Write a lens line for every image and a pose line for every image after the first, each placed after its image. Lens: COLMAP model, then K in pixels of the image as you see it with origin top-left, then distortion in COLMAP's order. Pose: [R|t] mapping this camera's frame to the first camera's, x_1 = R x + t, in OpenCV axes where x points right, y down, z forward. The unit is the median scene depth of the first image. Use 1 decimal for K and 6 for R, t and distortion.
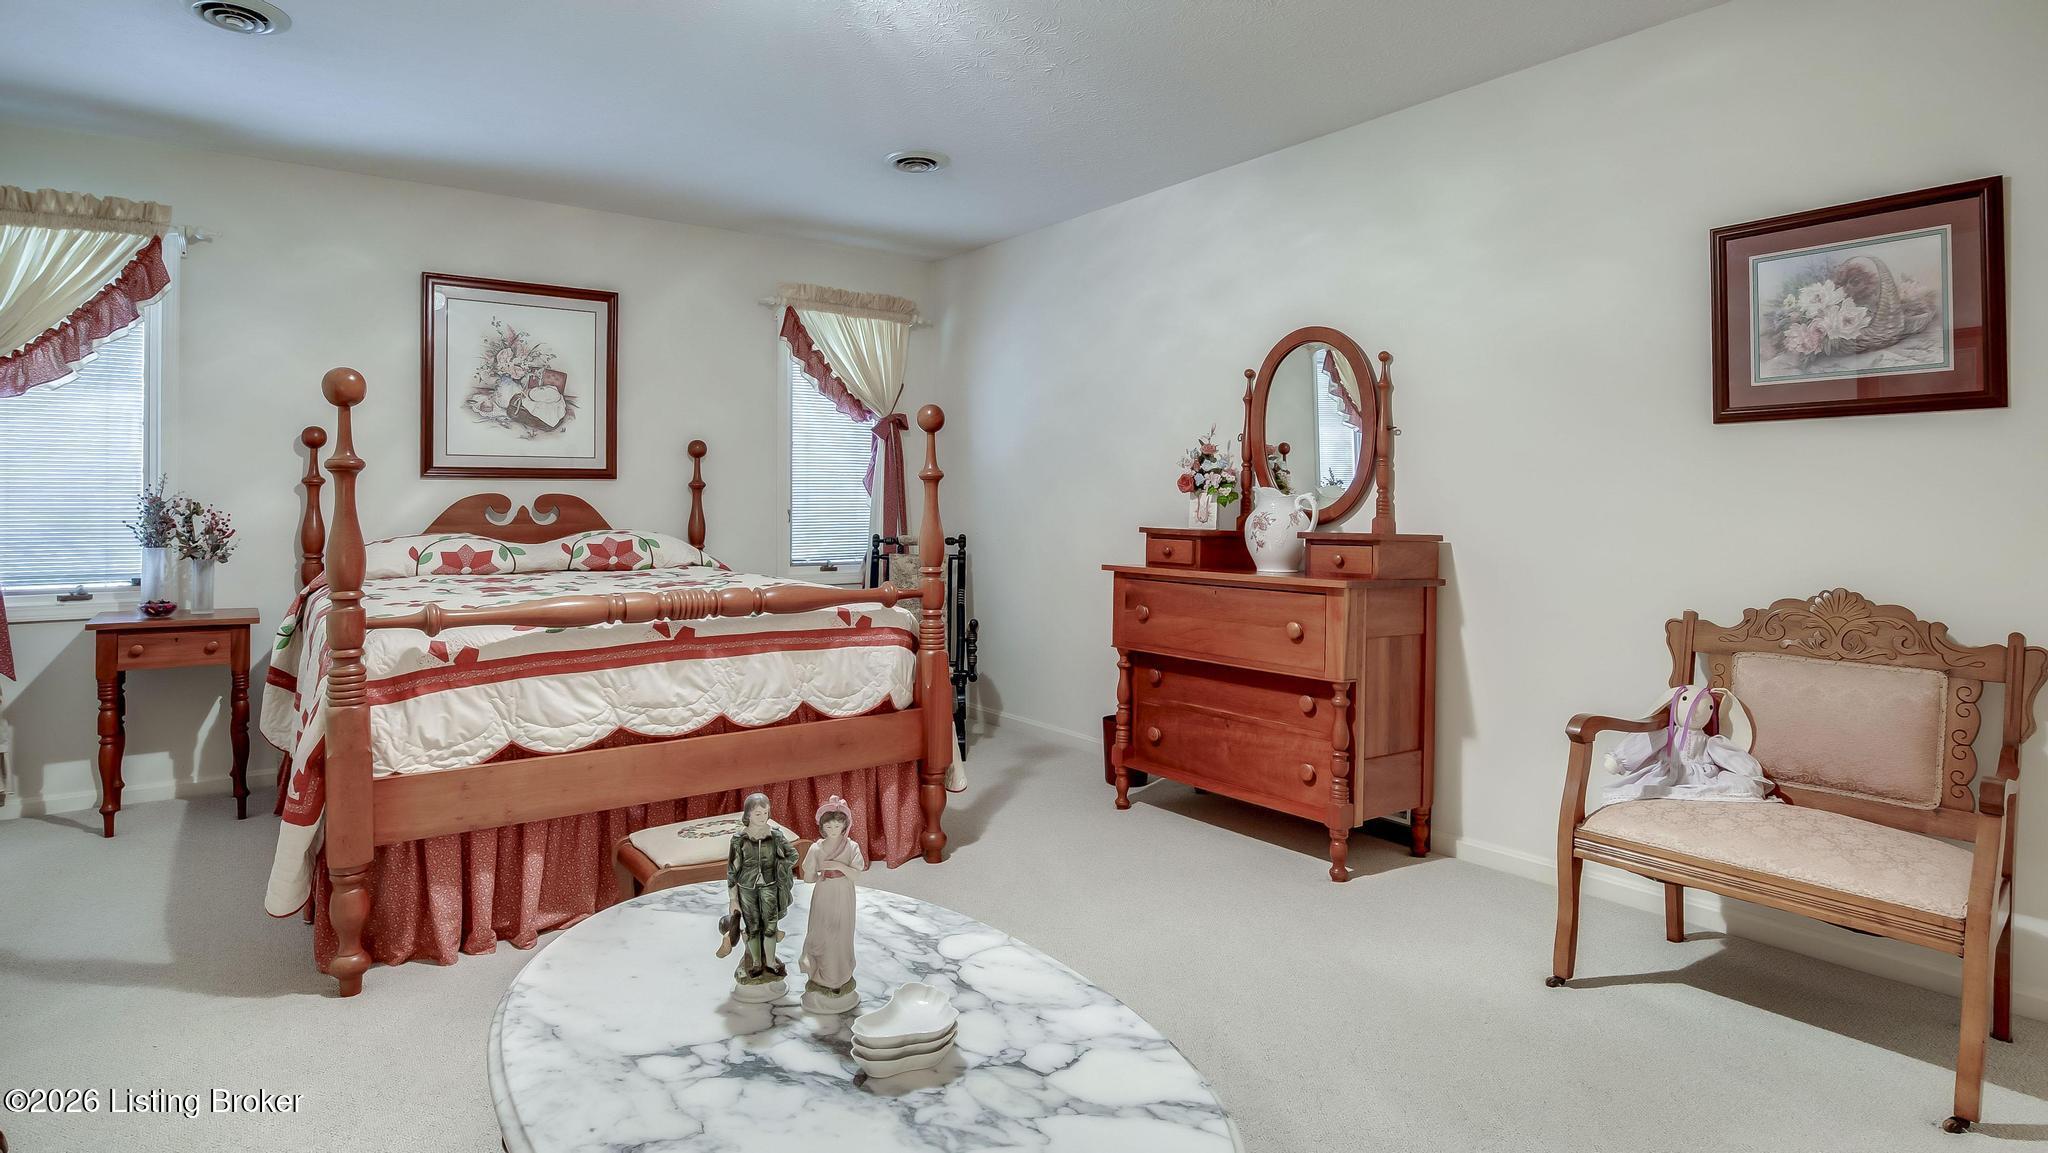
lens RADIAL K [[1081.6, 0, 1021.8], [0, 1081.6, 492.0], [0, 0, 1]] dist [-0.034823, 0.000533]
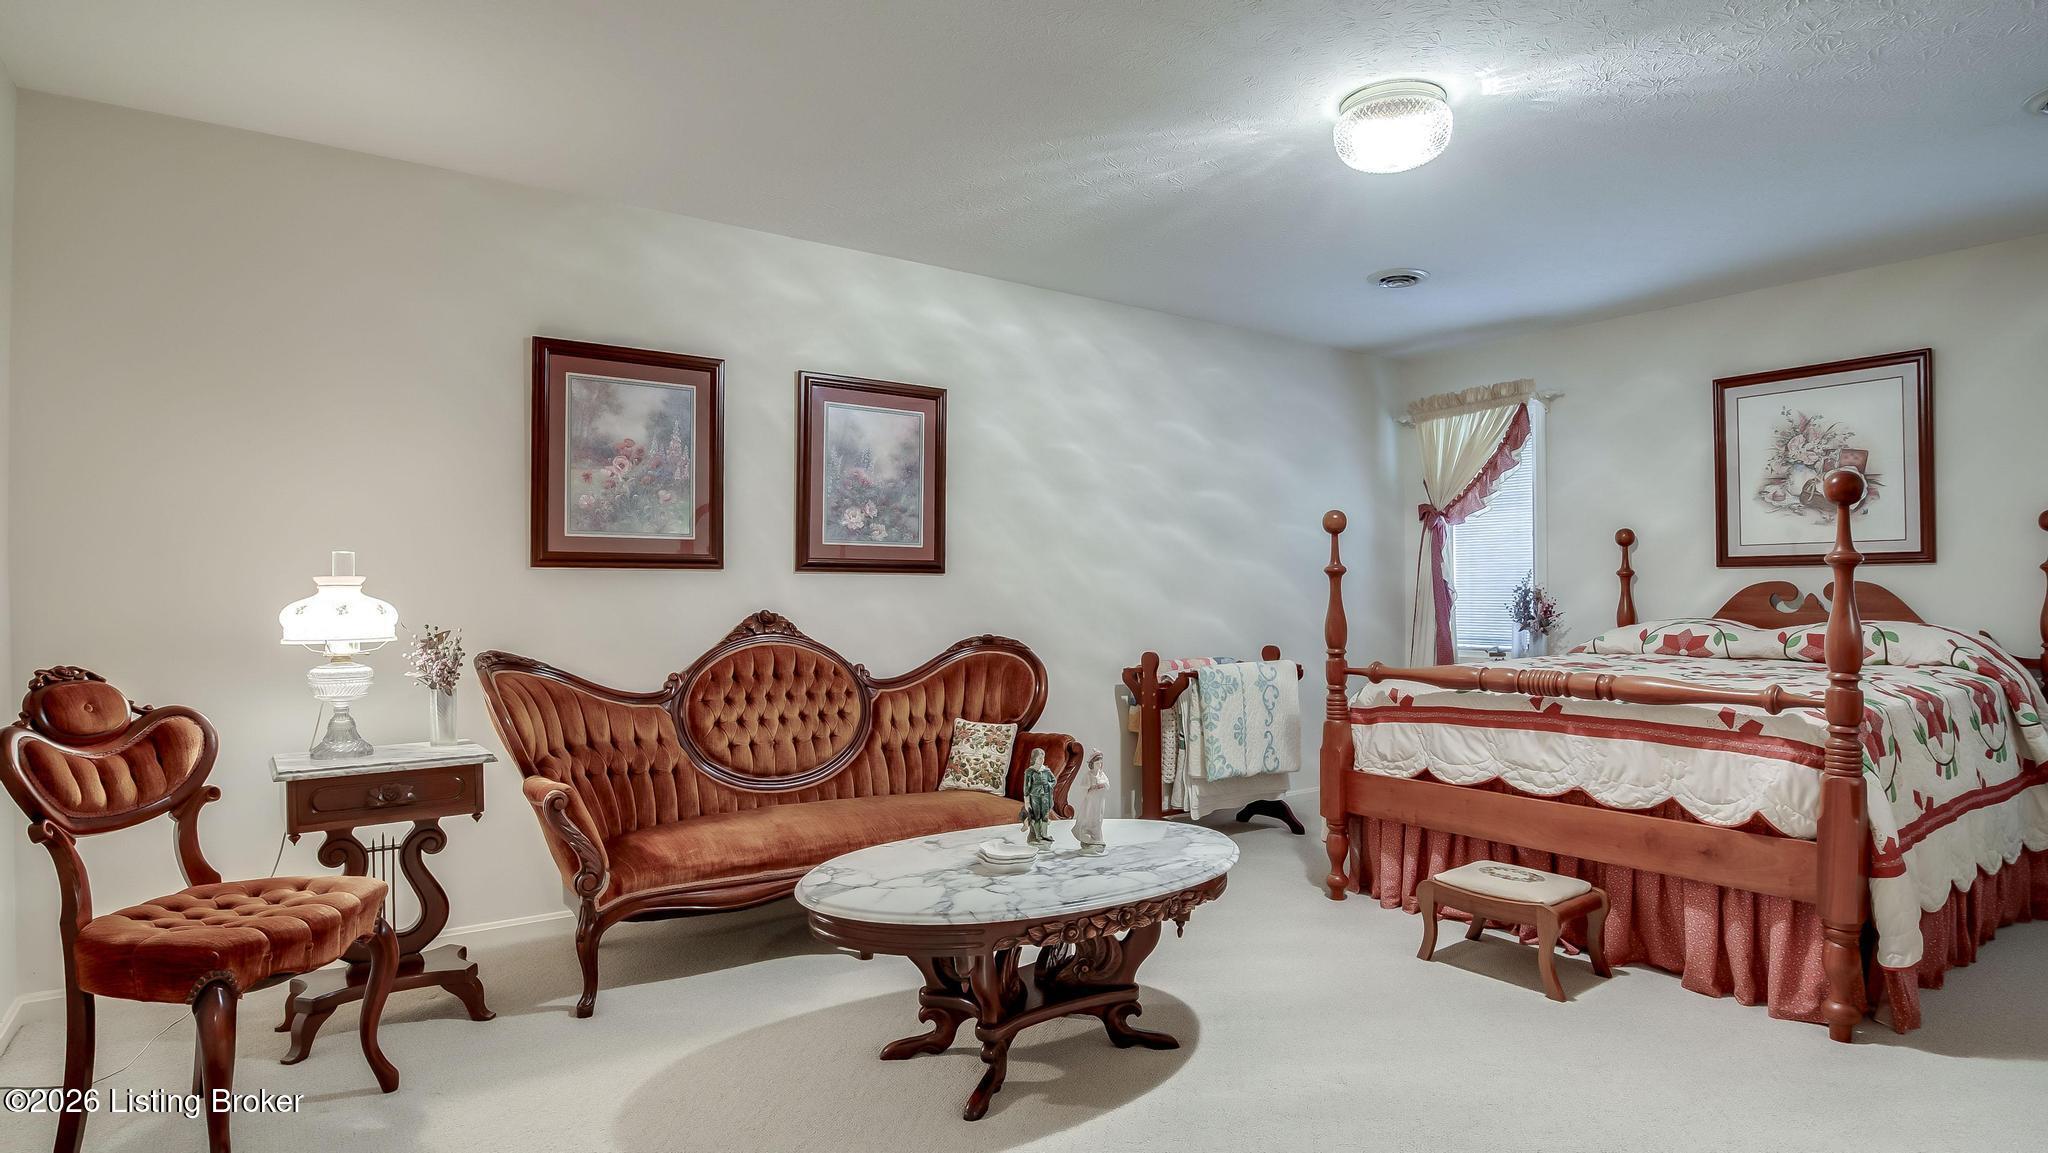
lens RADIAL K [[1050.1, 0, 978.4], [0, 1050.1, 568.5], [0, 0, 1]] dist [-0.028451, 0.000101]
pose [[-0.049660, -0.021696, -0.998531, 0.829663], [0.015847, 0.999621, -0.022508, -0.001020], [0.998640, -0.016941, -0.049297, 0.461752]]
